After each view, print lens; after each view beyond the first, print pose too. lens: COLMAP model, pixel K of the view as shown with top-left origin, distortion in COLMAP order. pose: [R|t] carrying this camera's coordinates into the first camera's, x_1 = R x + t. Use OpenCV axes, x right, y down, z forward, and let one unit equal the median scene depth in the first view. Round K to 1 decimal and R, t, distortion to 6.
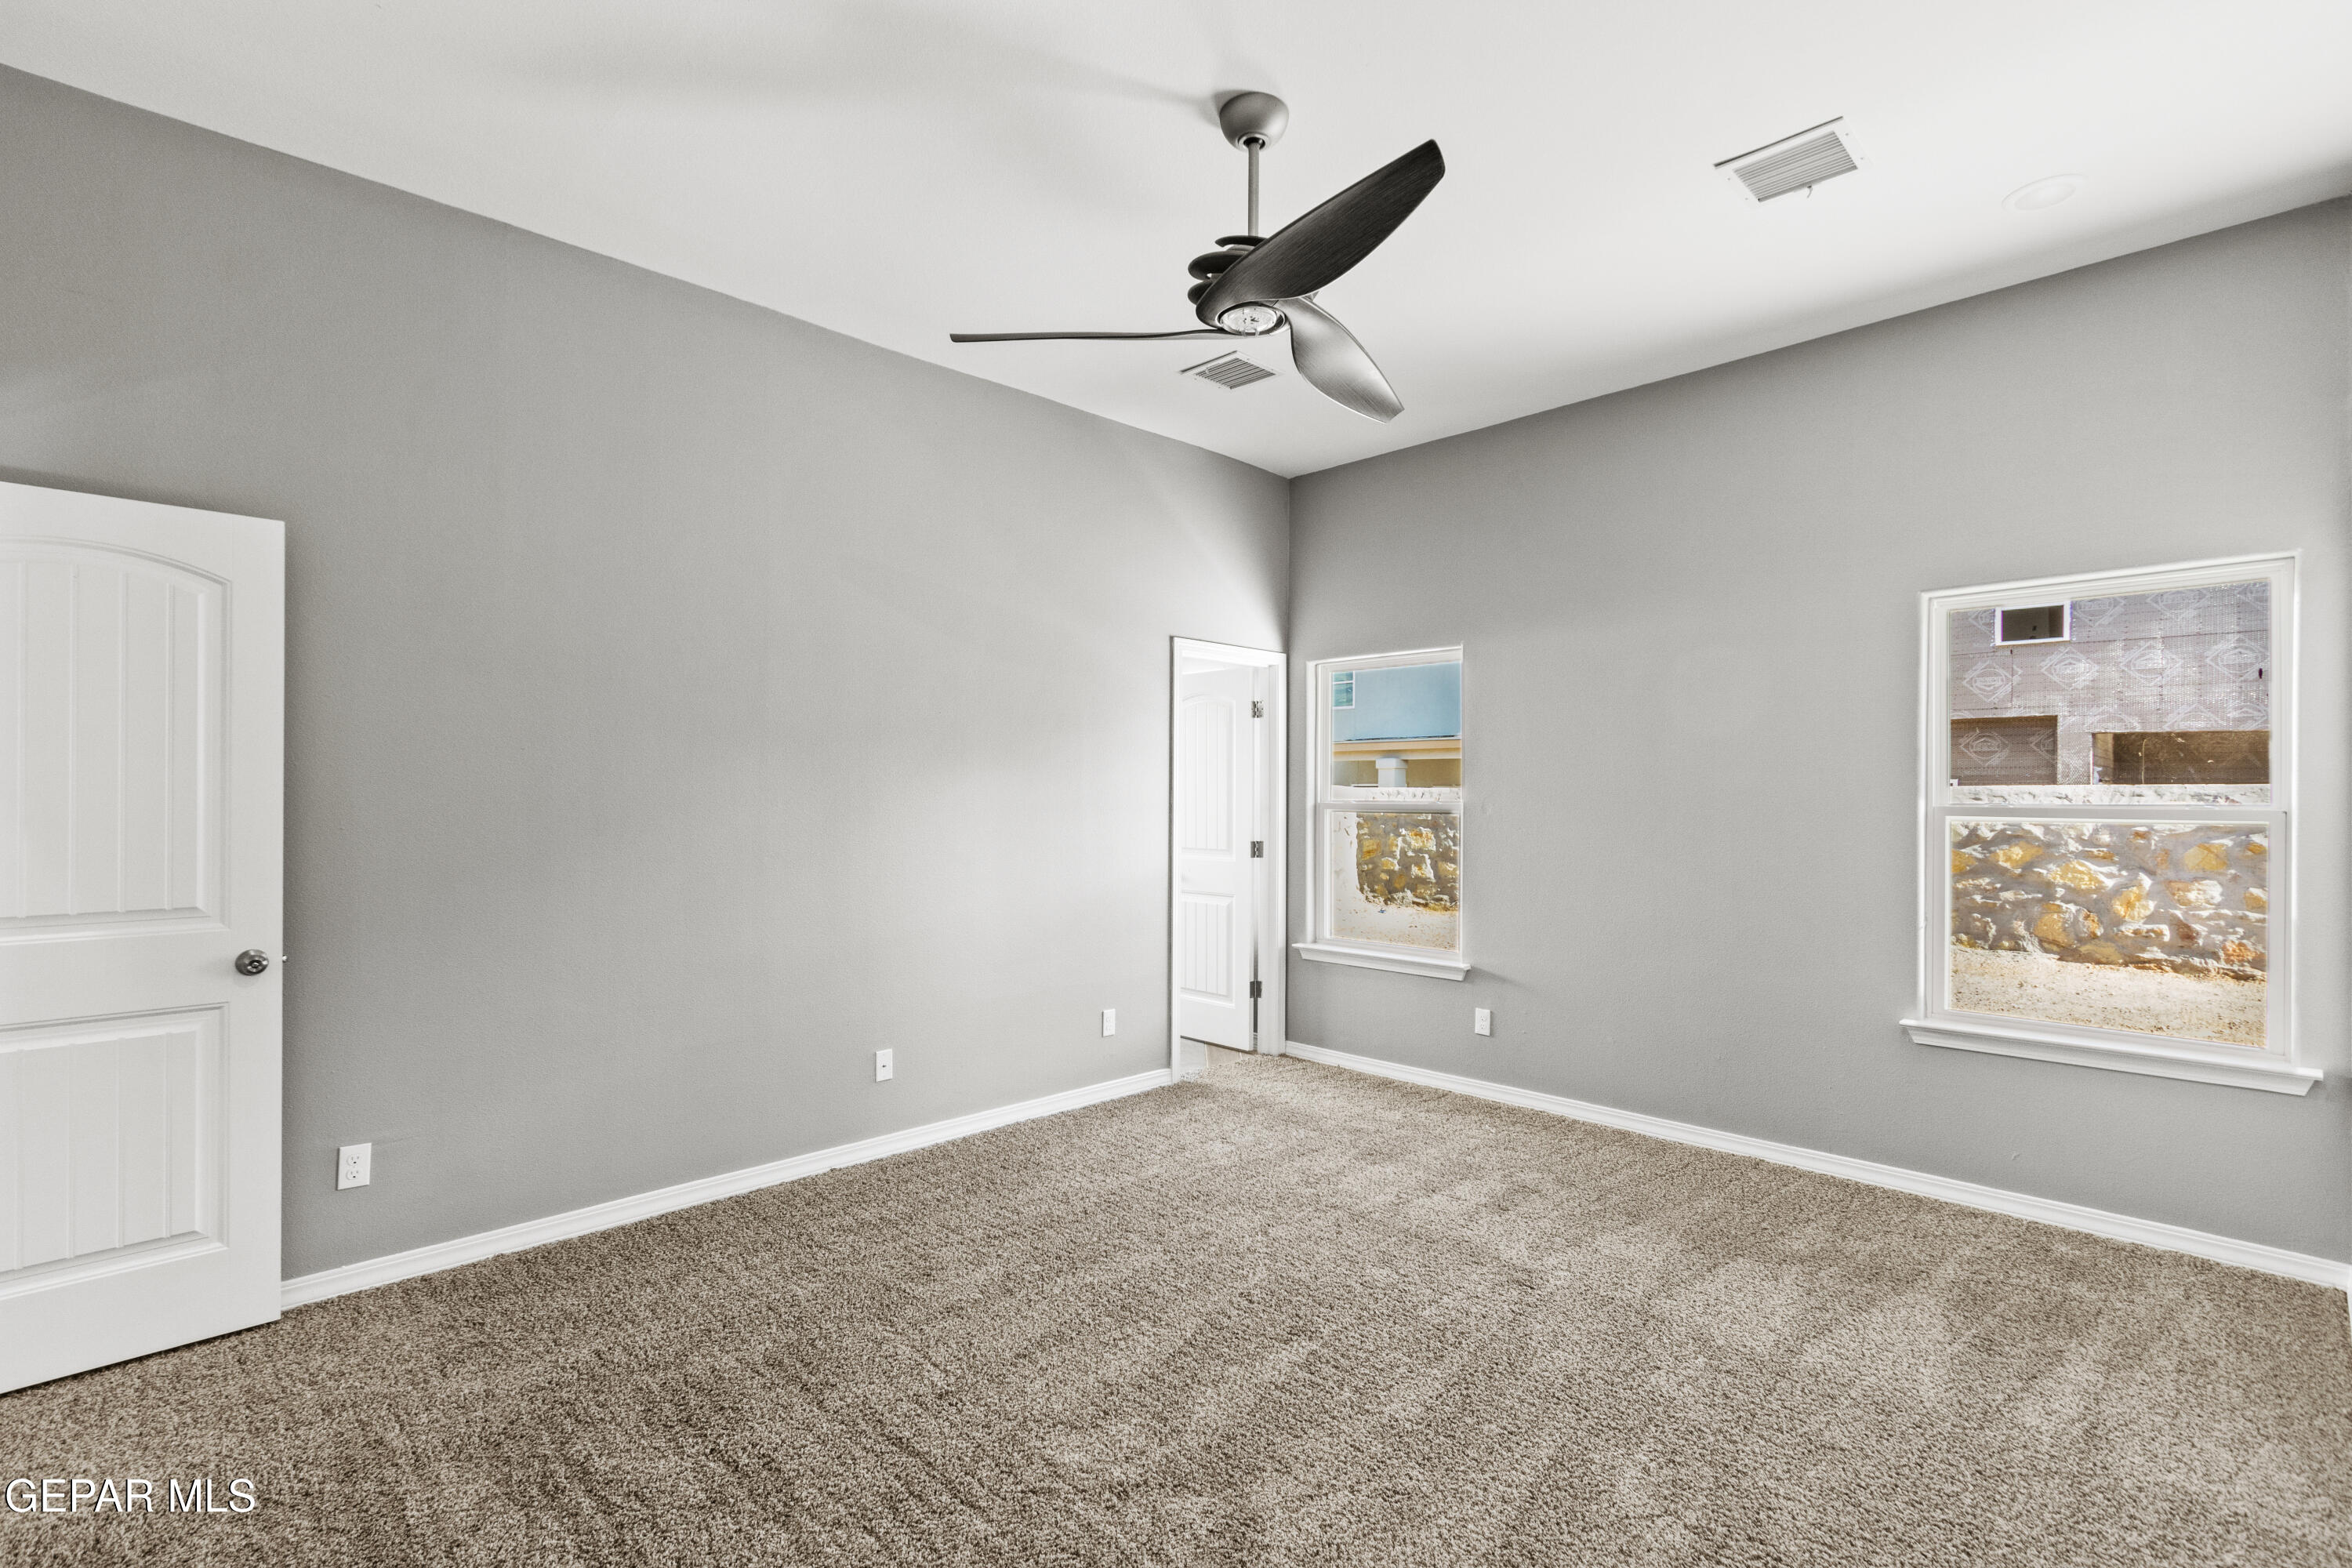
lens RADIAL K [[1089.4, 0, 1171.3], [0, 1089.4, 791.7], [0, 0, 1]] dist [-0.000509, -0.000602]
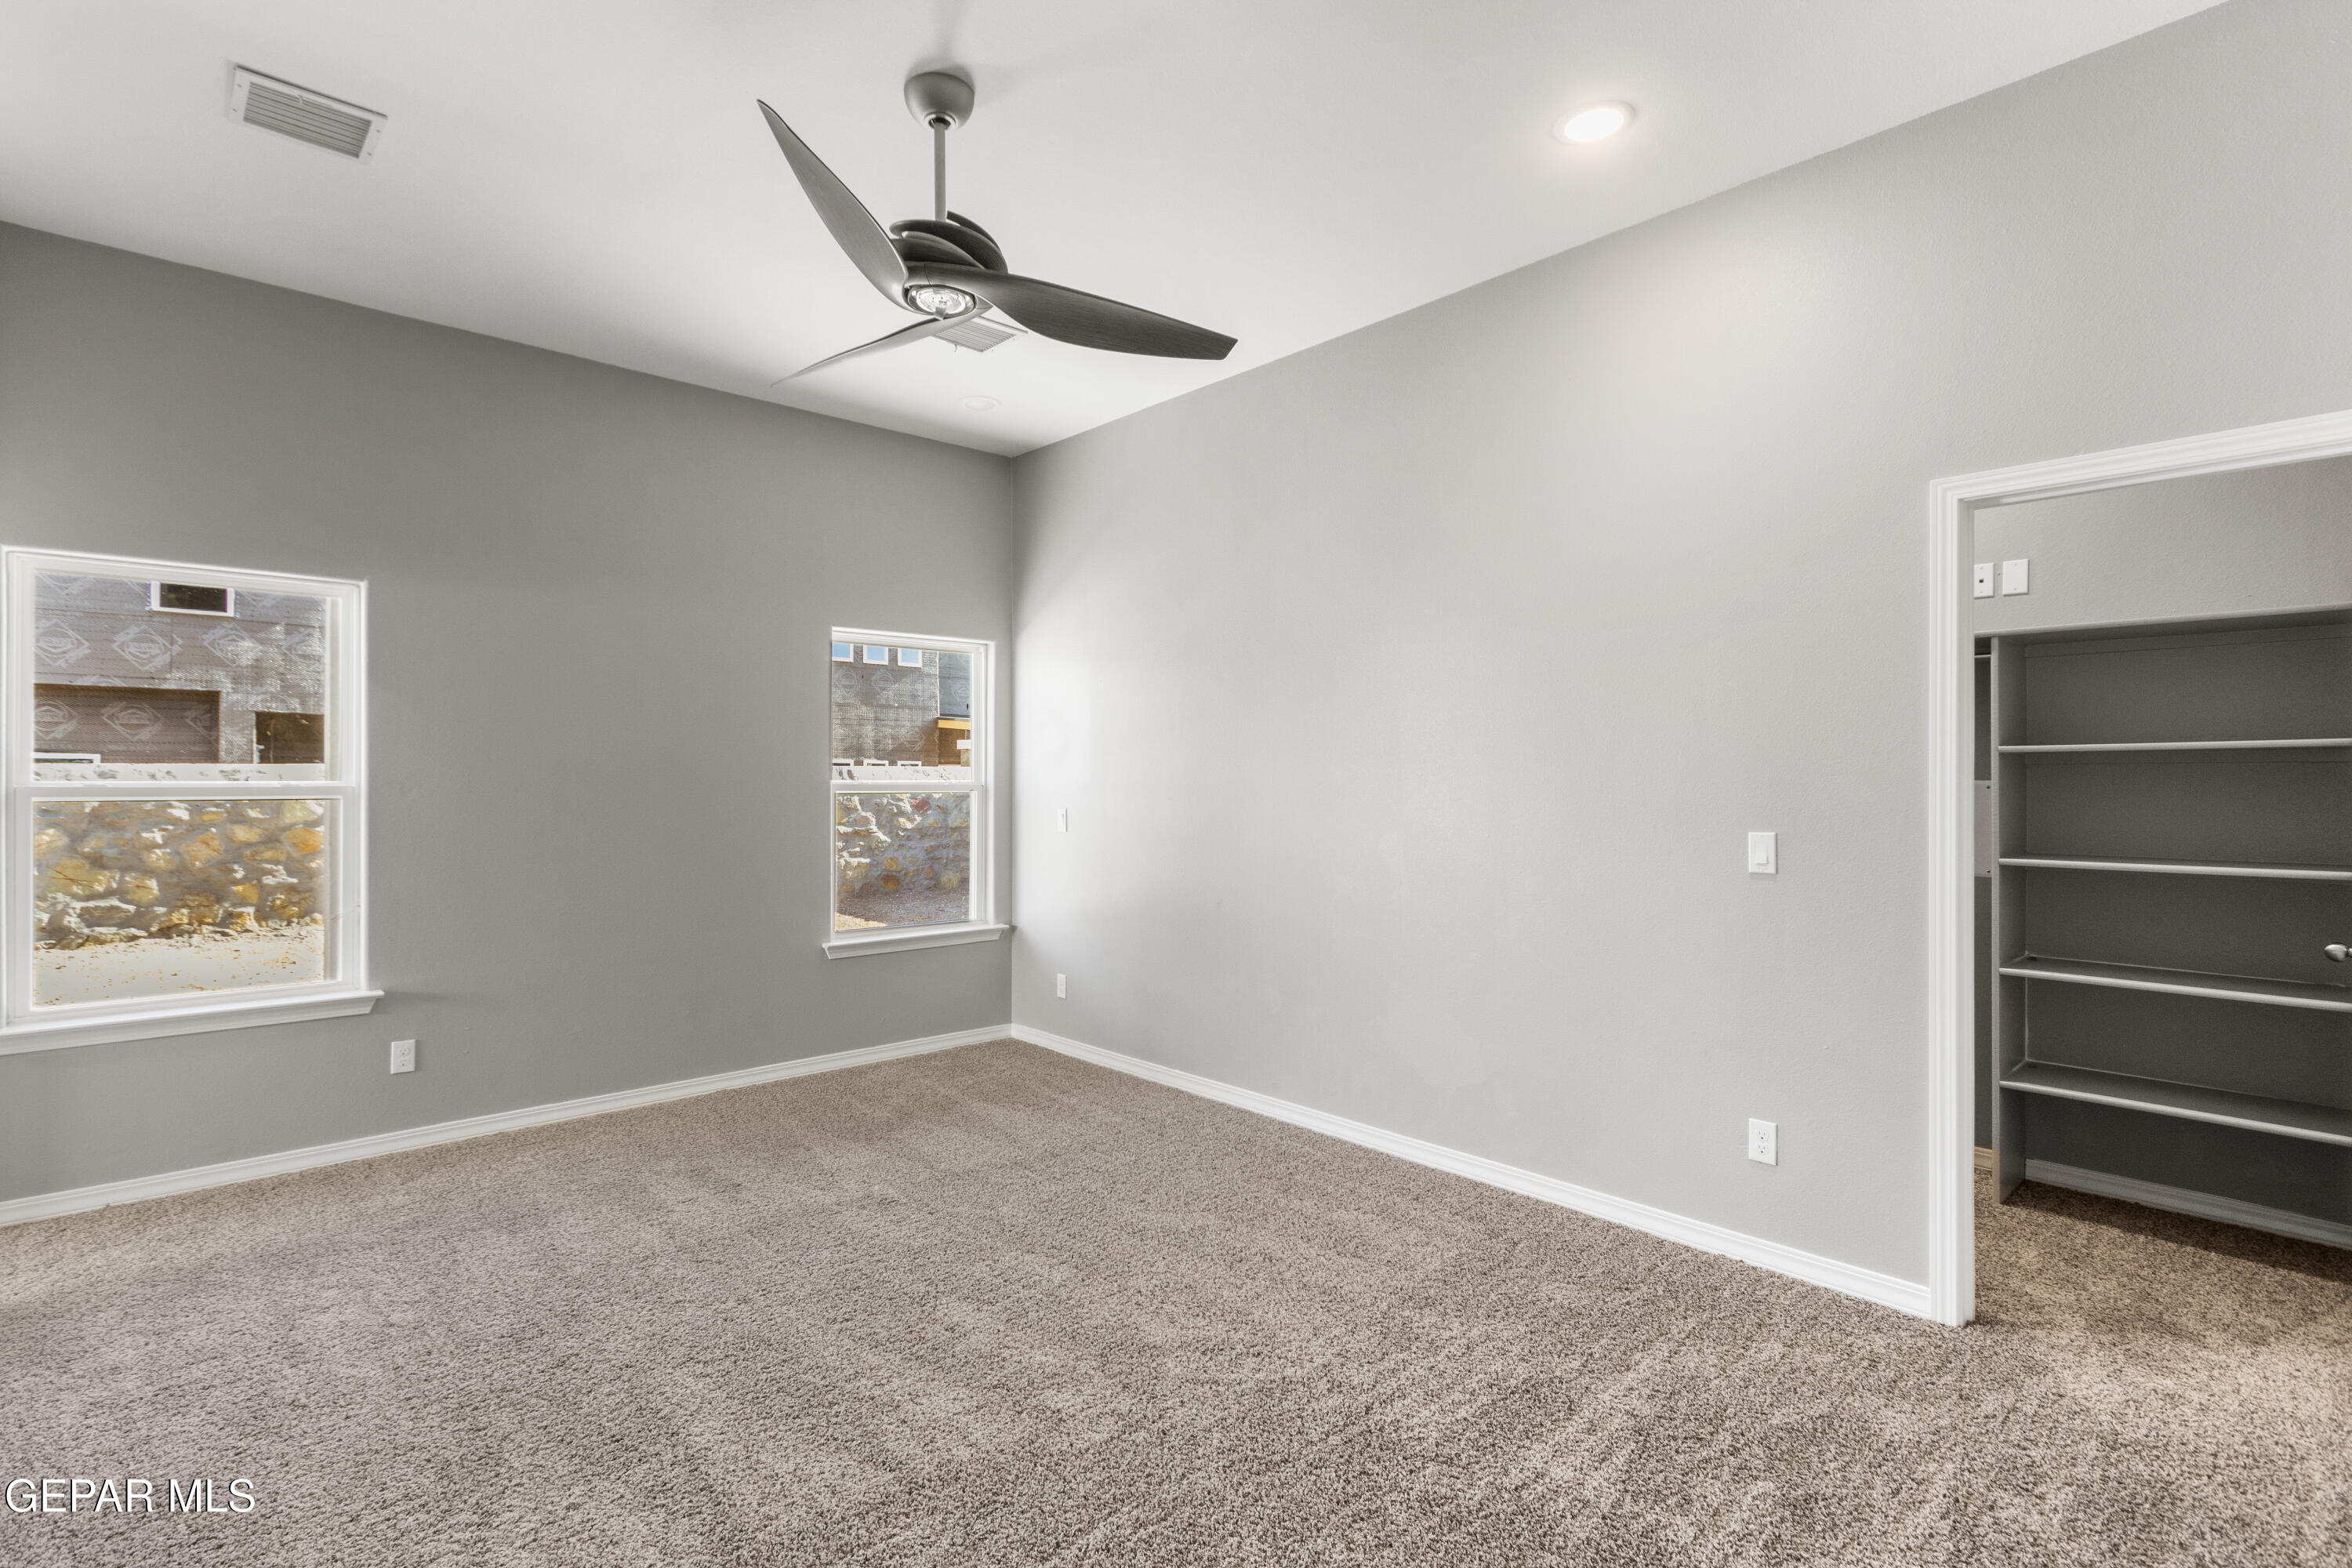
lens RADIAL K [[1089.4, 0, 1171.2], [0, 1089.4, 776.8], [0, 0, 1]] dist [-0.000509, -0.000602]
pose [[0.045098, -0.004294, 0.998973, -0.129096], [-0.003367, 0.999984, 0.004451, -0.000368], [-0.998977, -0.003564, 0.045082, 0.104029]]
